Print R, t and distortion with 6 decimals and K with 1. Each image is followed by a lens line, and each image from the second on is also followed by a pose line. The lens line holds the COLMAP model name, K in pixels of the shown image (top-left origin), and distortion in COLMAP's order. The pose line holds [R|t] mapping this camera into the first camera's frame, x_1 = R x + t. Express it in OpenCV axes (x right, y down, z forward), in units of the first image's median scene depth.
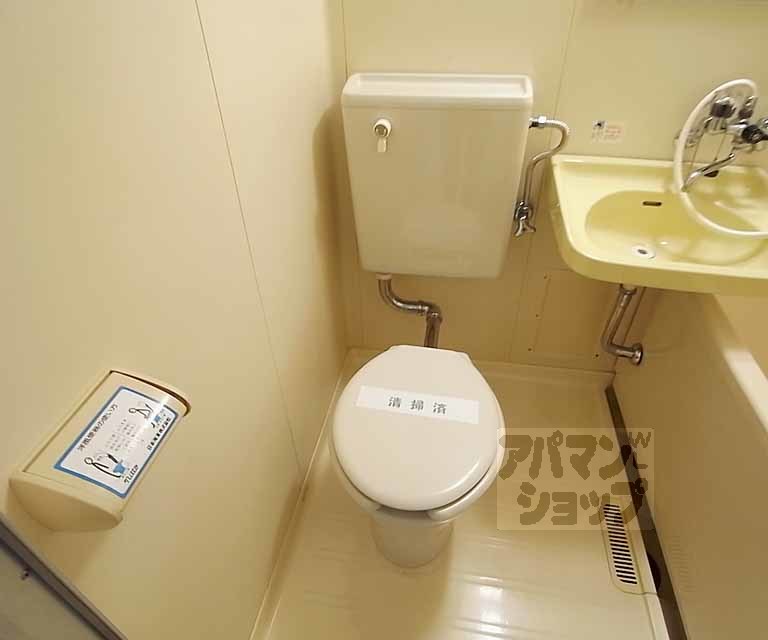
lens RADIAL K [[471.4, 0, 389.3], [0, 471.4, 323.2], [0, 0, 1]] dist [-0.043395, 0.019879]
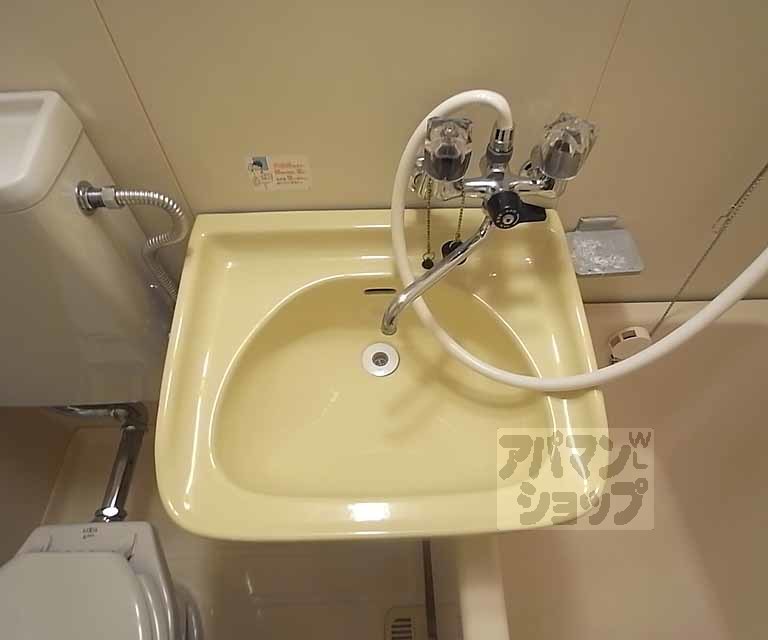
lens RADIAL K [[471.4, 0, 387.4], [0, 471.4, 320.2], [0, 0, 1]] dist [-0.043395, 0.019879]
pose [[0.981110, -0.155101, 0.115615, 0.515311], [0.113902, 0.946220, 0.302811, -0.410512], [-0.156363, -0.283923, 0.946012, 0.445308]]
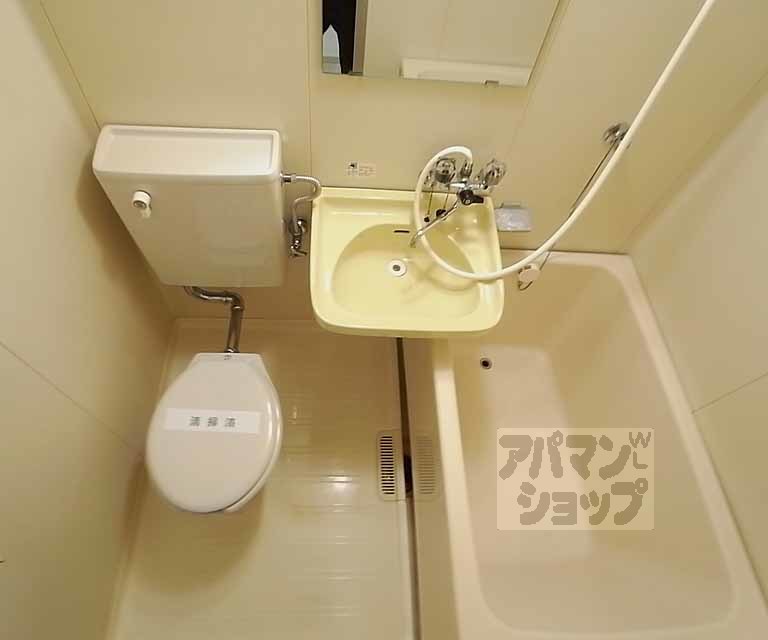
lens RADIAL K [[471.4, 0, 358.1], [0, 471.4, 312.2], [0, 0, 1]] dist [-0.043395, 0.019879]
pose [[0.982940, -0.102946, 0.152417, 0.266155], [0.042313, 0.933025, 0.357315, -0.508074], [-0.178993, -0.344770, 0.921464, -0.136745]]
